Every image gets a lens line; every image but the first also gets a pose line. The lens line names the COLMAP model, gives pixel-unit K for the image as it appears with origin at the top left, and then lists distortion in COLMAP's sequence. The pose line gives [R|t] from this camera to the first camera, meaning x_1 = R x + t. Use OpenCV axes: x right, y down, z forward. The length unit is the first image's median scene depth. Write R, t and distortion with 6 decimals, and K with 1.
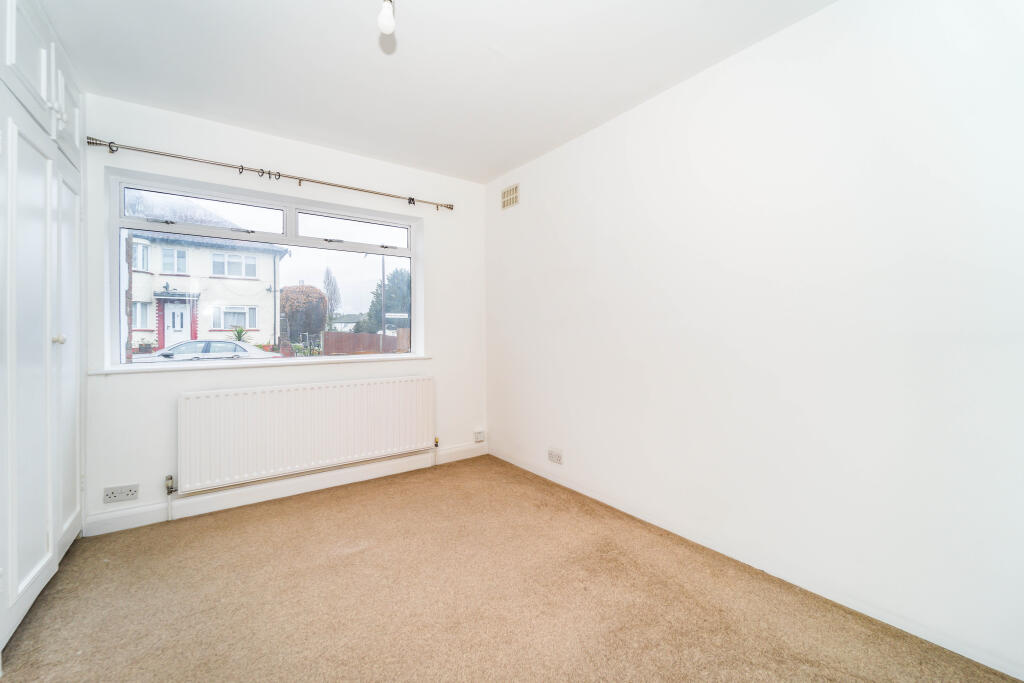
lens RADIAL K [[417.2, 0, 512.8], [0, 417.2, 329.5], [0, 0, 1]] dist [0.000763, -0.000043]
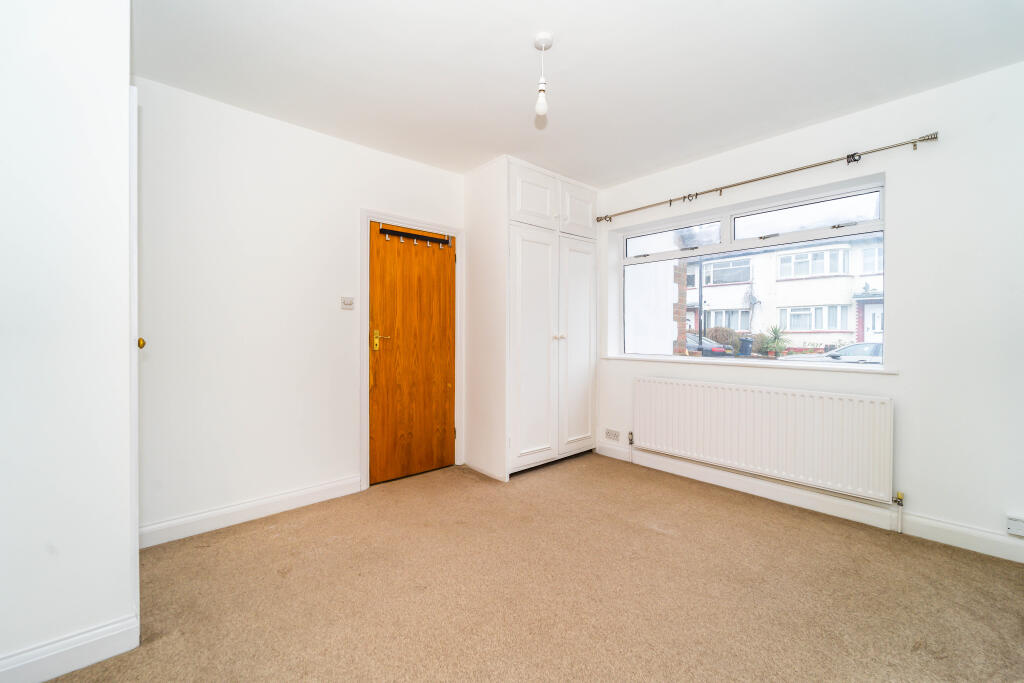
lens RADIAL K [[423.0, 0, 502.4], [0, 423.0, 335.7], [0, 0, 1]] dist [-0.000610, -0.000283]
pose [[0.100557, 0.010210, -0.994879, 0.430878], [0.000392, 0.999947, 0.010301, -0.000472], [0.994931, -0.001426, 0.100547, 0.293787]]
